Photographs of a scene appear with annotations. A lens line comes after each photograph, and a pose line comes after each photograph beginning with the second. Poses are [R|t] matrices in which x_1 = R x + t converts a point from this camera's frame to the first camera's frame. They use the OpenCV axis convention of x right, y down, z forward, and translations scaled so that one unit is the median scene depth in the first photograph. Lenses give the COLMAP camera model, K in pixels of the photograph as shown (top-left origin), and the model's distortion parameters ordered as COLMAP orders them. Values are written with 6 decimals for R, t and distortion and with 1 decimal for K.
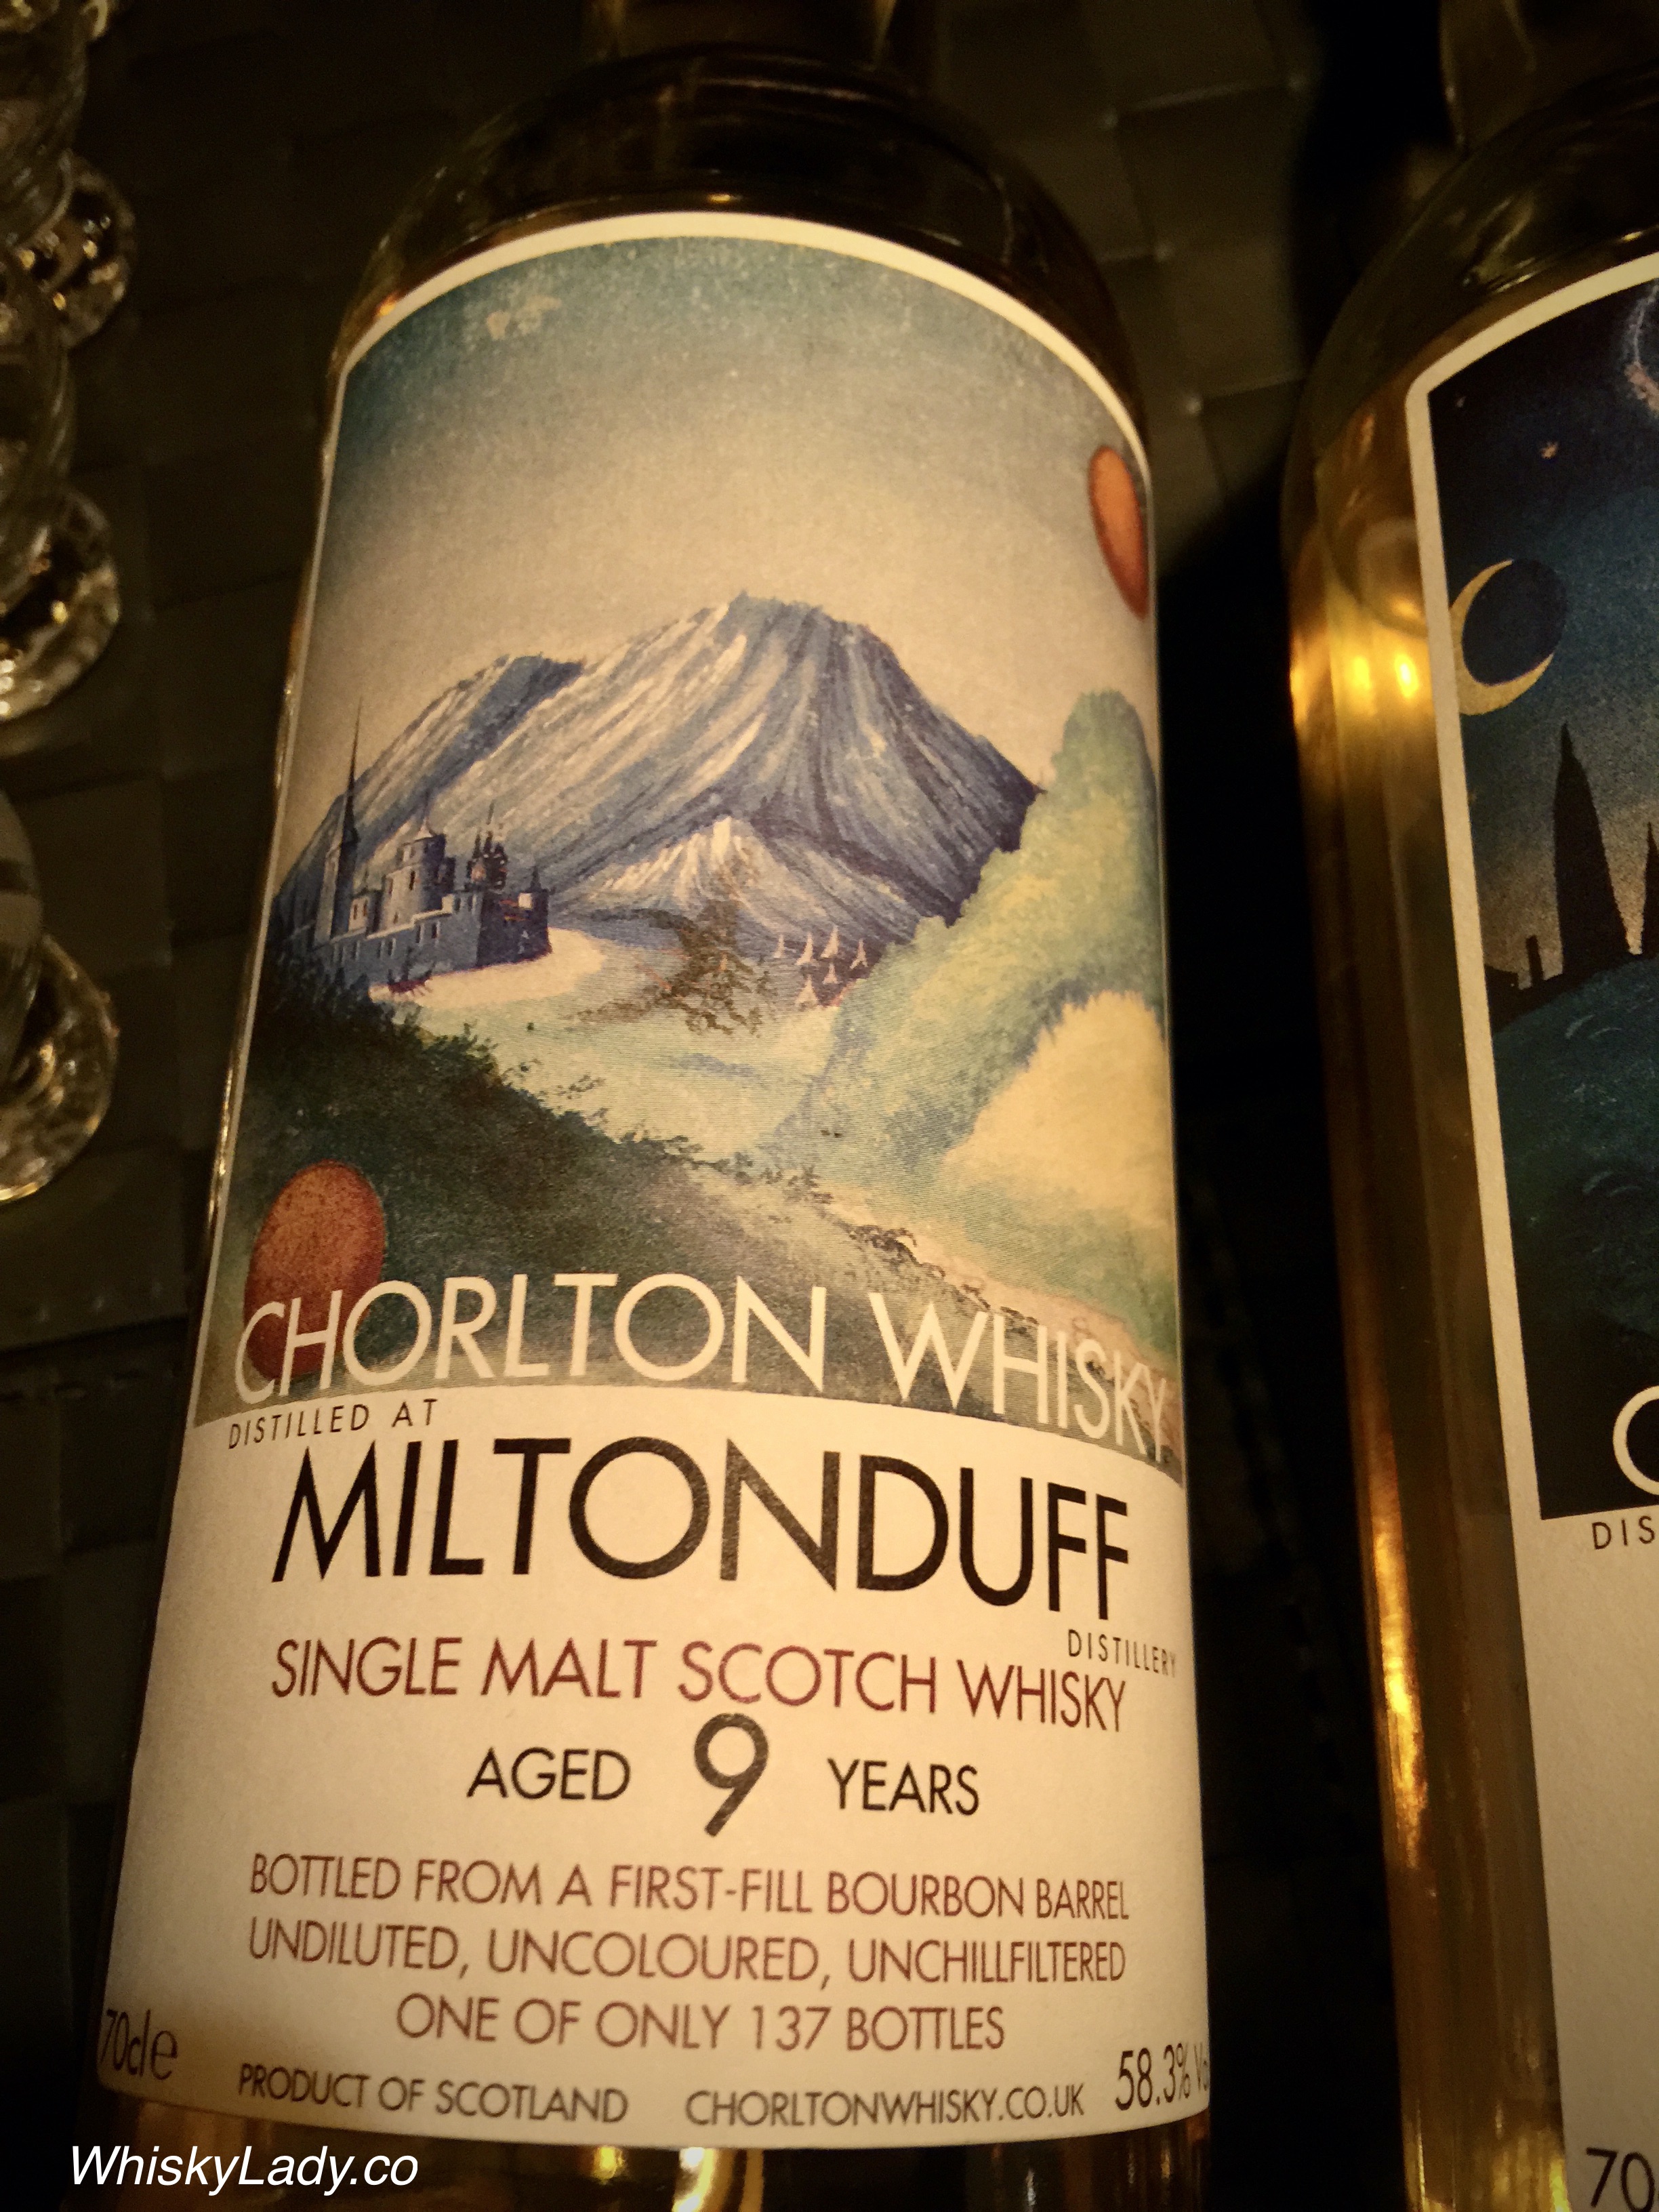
lens RADIAL K [[1959.0, 0, 866.7], [0, 1959.0, 1127.8], [0, 0, 1]] dist [0.052920, -0.114478]
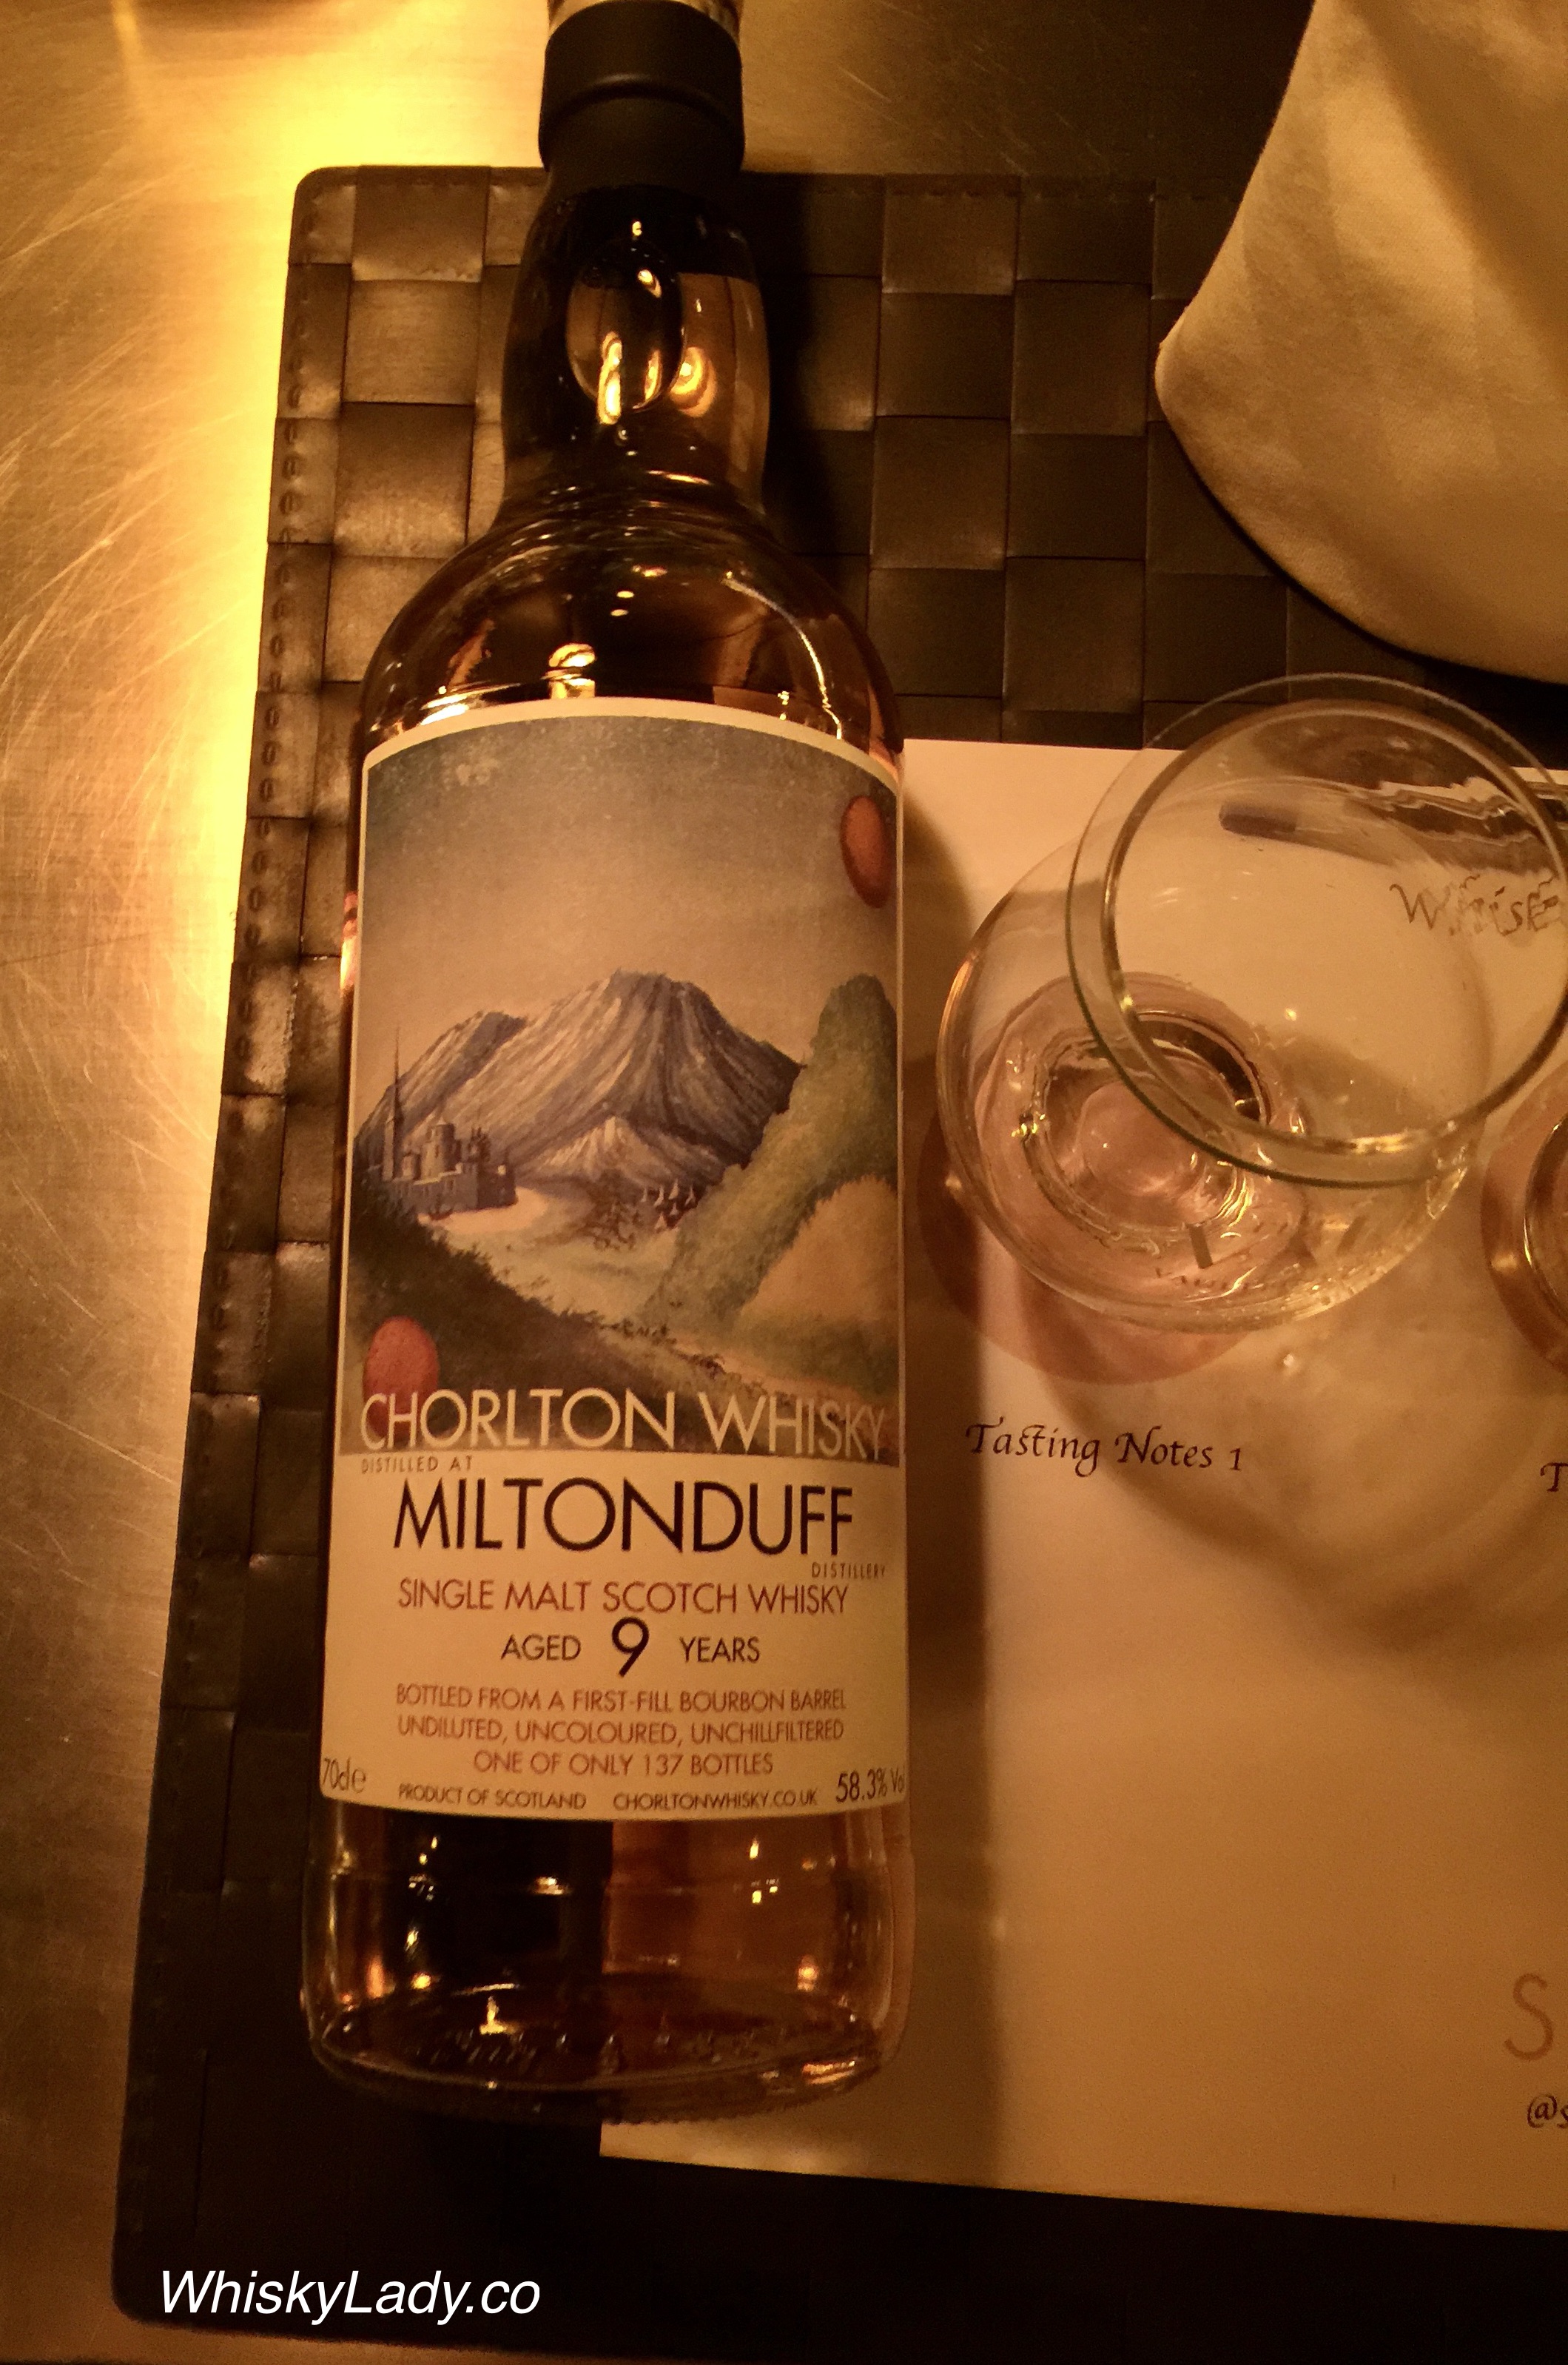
lens RADIAL K [[2145.0, 0, 720.2], [0, 2145.0, 1198.6], [0, 0, 1]] dist [0.053082, -0.087035]
pose [[0.996475, -0.027176, -0.079373, 0.183737], [0.041271, 0.982480, 0.181742, -0.453366], [0.073043, -0.184377, 0.980138, -0.930839]]
